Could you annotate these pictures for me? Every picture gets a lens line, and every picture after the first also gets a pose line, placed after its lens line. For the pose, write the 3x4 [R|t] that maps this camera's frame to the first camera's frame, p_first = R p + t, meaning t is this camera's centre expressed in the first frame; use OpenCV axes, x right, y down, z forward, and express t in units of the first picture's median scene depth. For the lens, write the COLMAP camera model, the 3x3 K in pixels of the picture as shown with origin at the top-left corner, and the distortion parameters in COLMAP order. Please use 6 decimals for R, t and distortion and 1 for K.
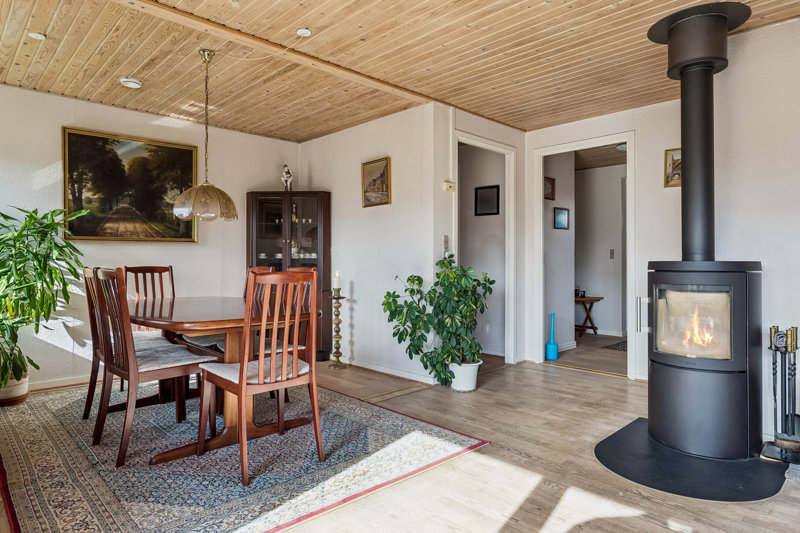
lens RADIAL K [[483.4, 0, 399.7], [0, 483.4, 261.0], [0, 0, 1]] dist [-0.003925, -0.002650]
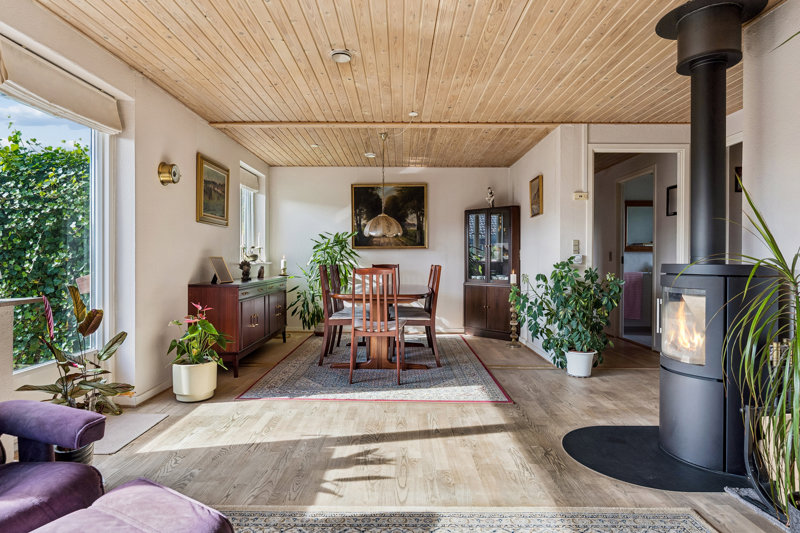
lens RADIAL K [[452.5, 0, 394.5], [0, 452.5, 266.0], [0, 0, 1]] dist [-0.002280, -0.001883]
pose [[0.707949, 0.011401, -0.706171, 0.585116], [-0.003227, 0.999911, 0.012908, -0.003441], [0.706256, -0.006859, 0.707924, -0.056409]]
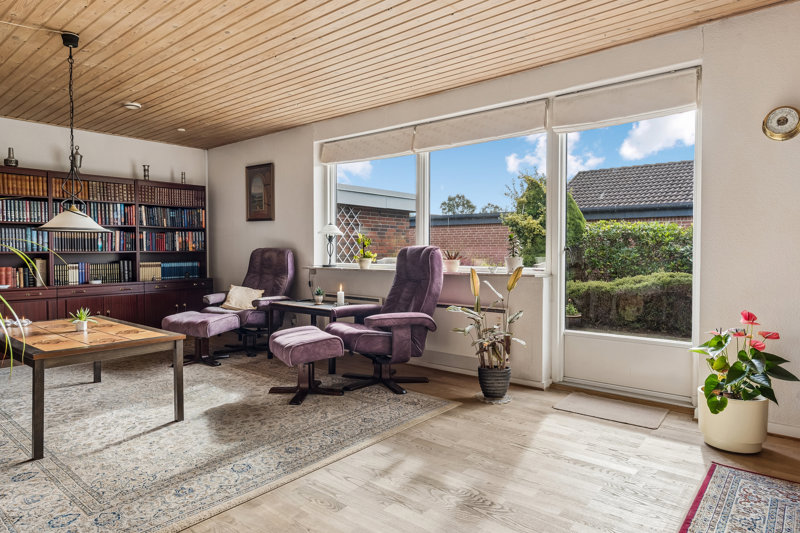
lens RADIAL K [[490.2, 0, 398.3], [0, 490.2, 268.8], [0, 0, 1]] dist [-0.007299, -0.000338]
pose [[-0.994997, 0.003415, -0.099847, 0.192870], [-0.000445, 0.999254, 0.038611, -0.000756], [0.099905, 0.038462, -0.994253, 0.945655]]
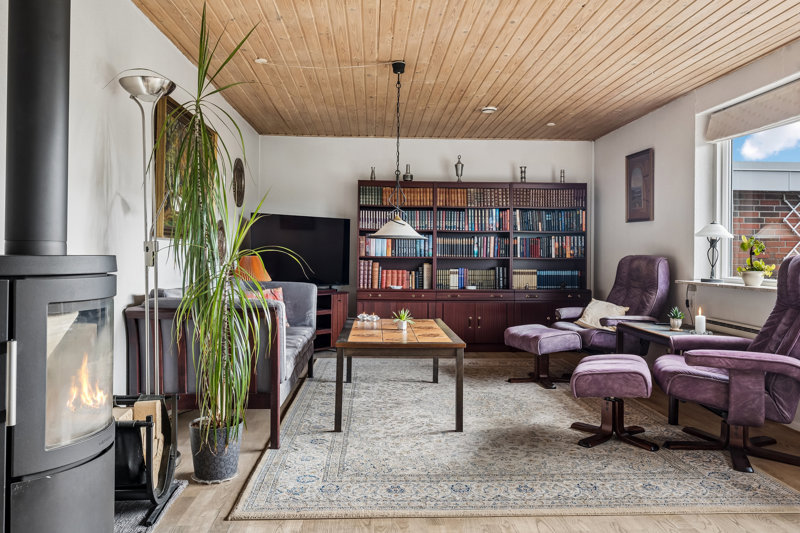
lens RADIAL K [[601.4, 0, 396.7], [0, 601.4, 258.3], [0, 0, 1]] dist [-0.005631, 0.004038]
pose [[-0.744415, -0.012318, 0.667604, -0.091431], [-0.010417, 0.999922, 0.006835, -0.002499], [-0.667636, -0.001867, -0.744485, 0.903143]]
